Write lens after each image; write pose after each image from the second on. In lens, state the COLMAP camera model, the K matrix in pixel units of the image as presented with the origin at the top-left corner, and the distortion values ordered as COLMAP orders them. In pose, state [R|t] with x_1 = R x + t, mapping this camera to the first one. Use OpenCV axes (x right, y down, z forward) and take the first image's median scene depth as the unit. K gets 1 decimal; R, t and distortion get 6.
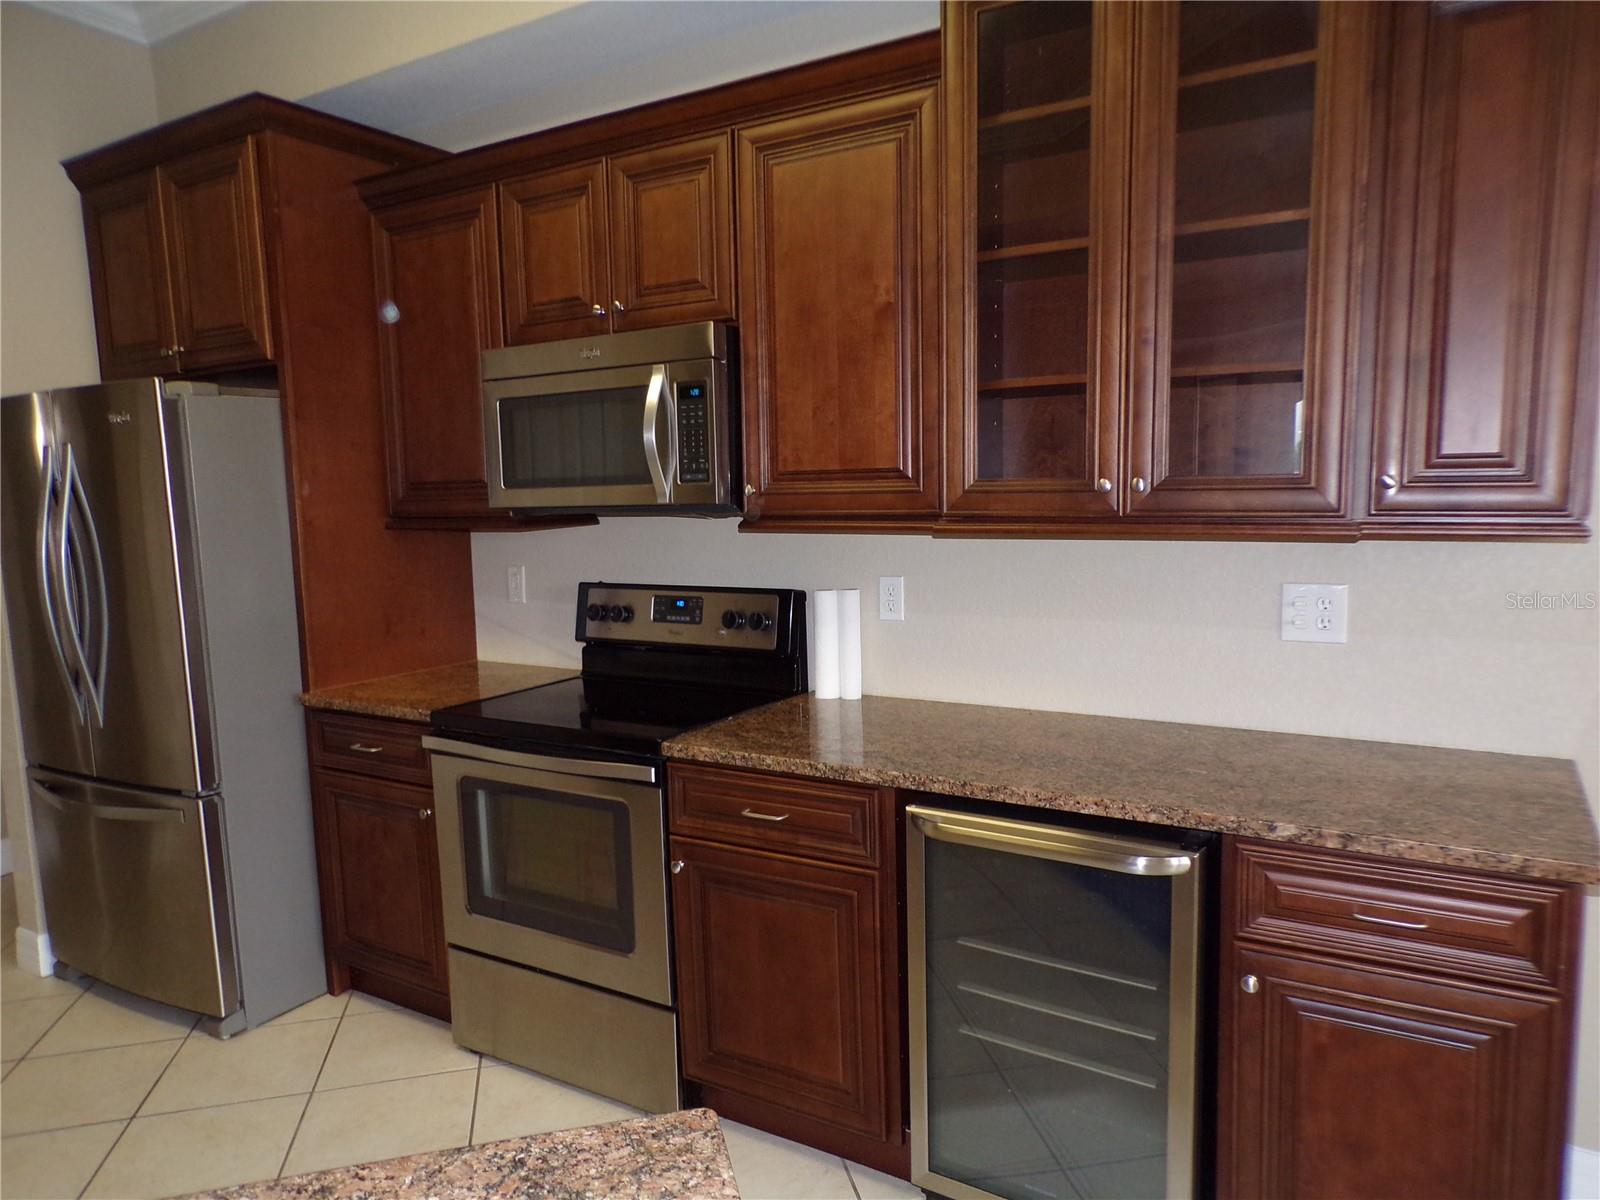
lens RADIAL K [[1110.4, 0, 799.9], [0, 1110.4, 603.8], [0, 0, 1]] dist [0.008698, 0.000266]
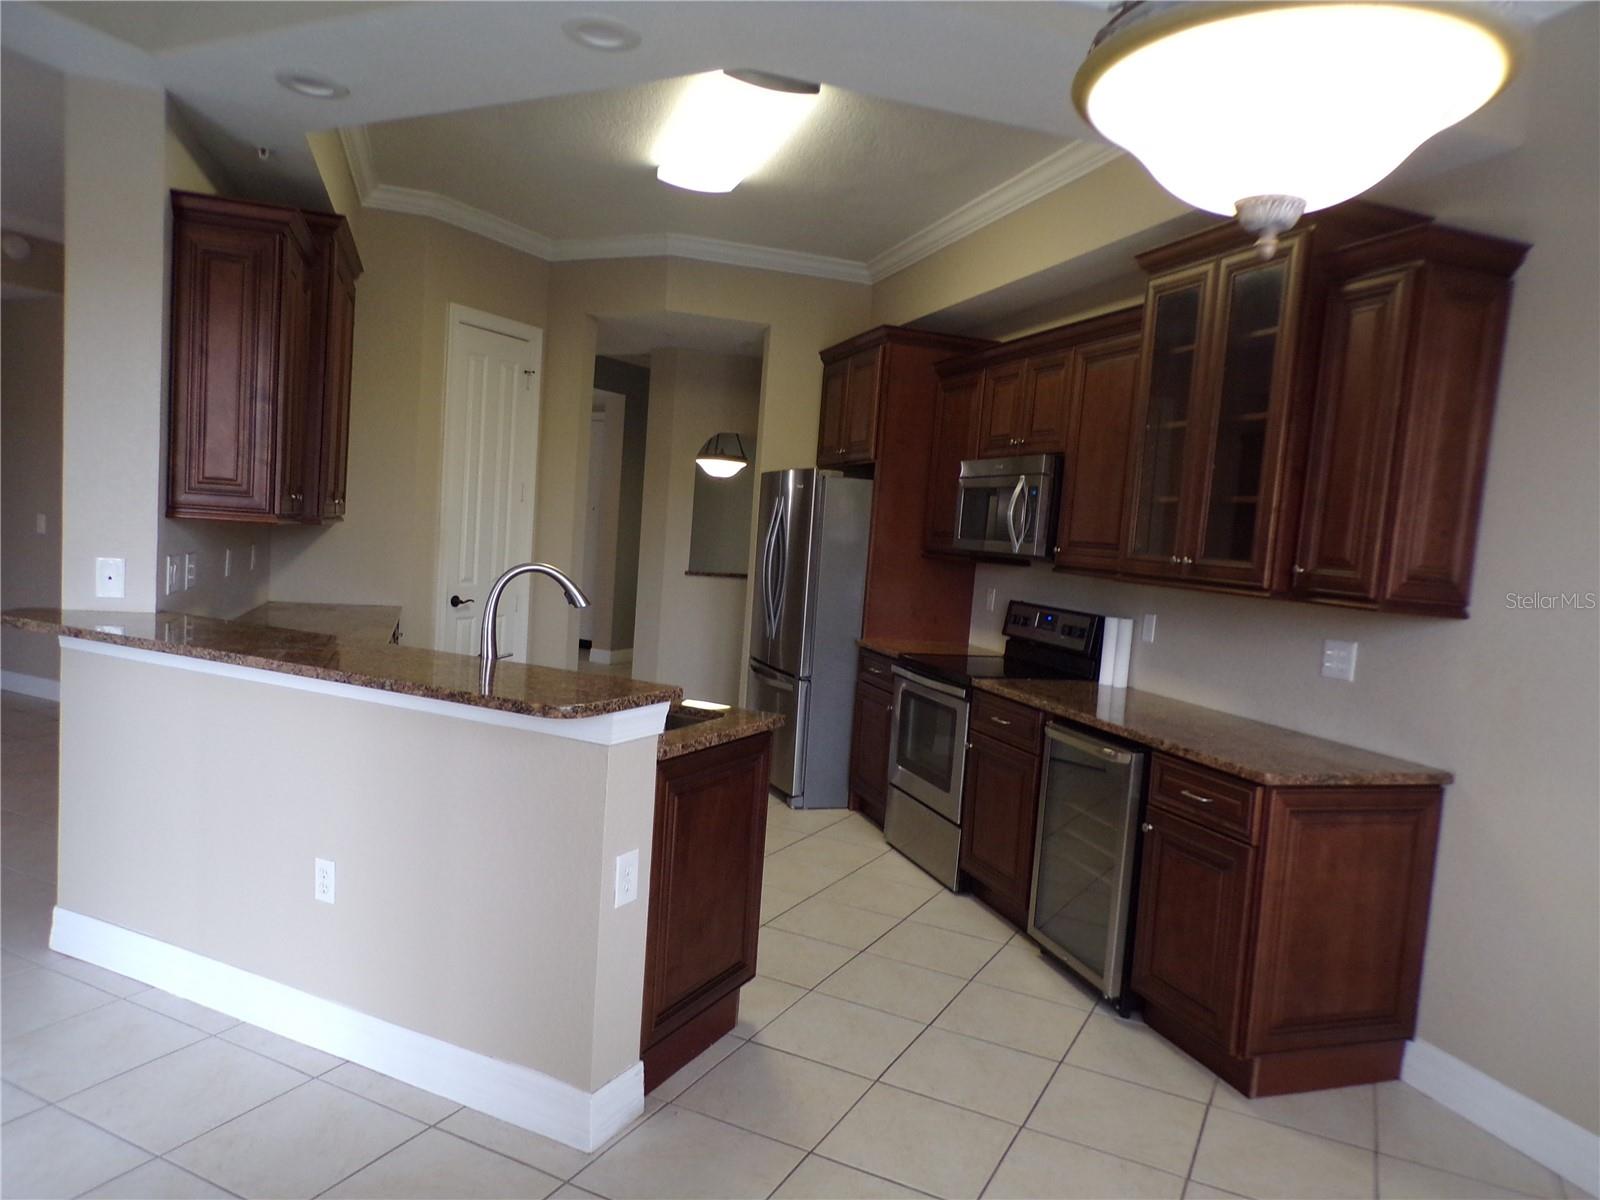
lens RADIAL K [[1106.0, 0, 800.0], [0, 1106.0, 600.0], [0, 0, 1]] dist [0.030948, -0.000190]
pose [[0.759717, 0.124692, -0.638187, 0.695749], [-0.166620, 0.986005, -0.005699, 0.047450], [0.628545, 0.110664, 0.769860, -0.521952]]
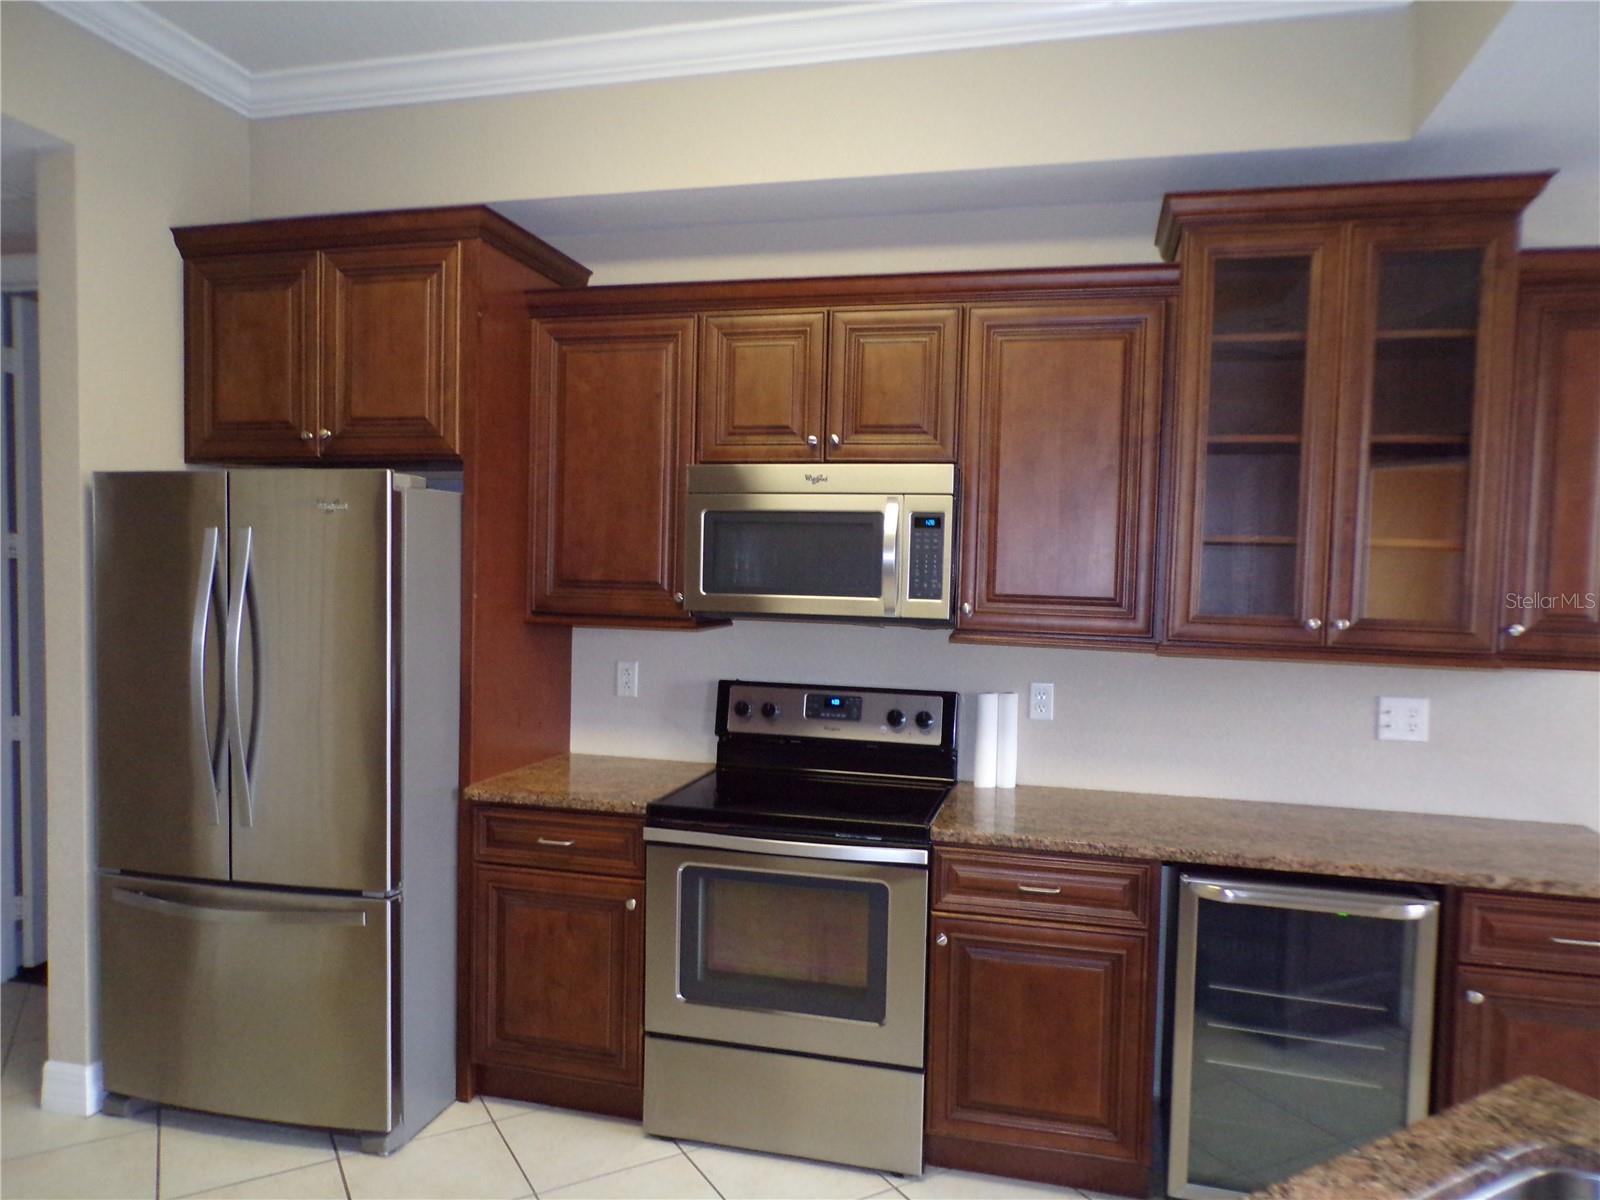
lens RADIAL K [[1094.2, 0, 800.0], [0, 1094.2, 600.0], [0, 0, 1]] dist [0.006265, -0.000862]
pose [[0.951566, 0.040995, 0.304700, -0.512029], [-0.016293, 0.996402, -0.083174, -0.010989], [-0.307013, 0.074181, 0.948810, -0.034491]]
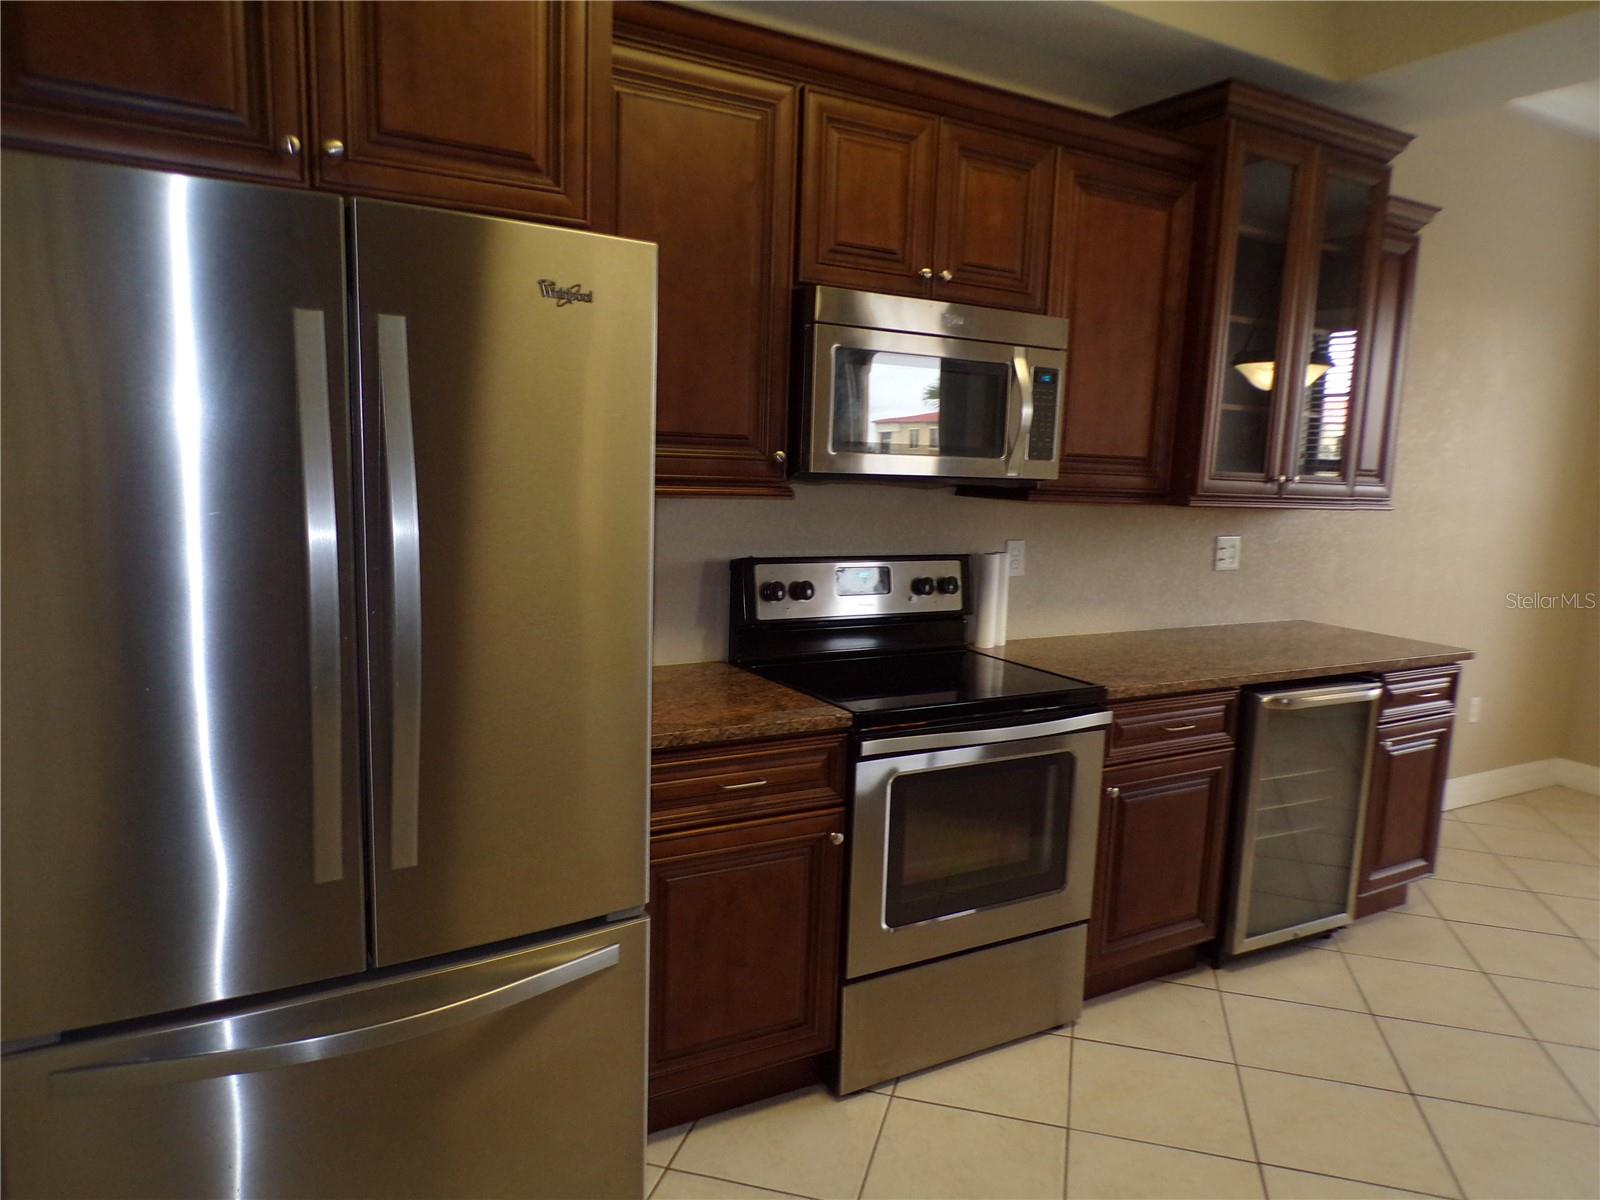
lens RADIAL K [[1106.0, 0, 800.0], [0, 1106.0, 600.0], [0, 0, 1]] dist [0.030948, -0.000190]
pose [[0.451628, -0.076678, 0.888905, -1.092767], [0.044882, 0.996991, 0.063199, -0.046009], [-0.891077, 0.011353, 0.453711, 0.649756]]
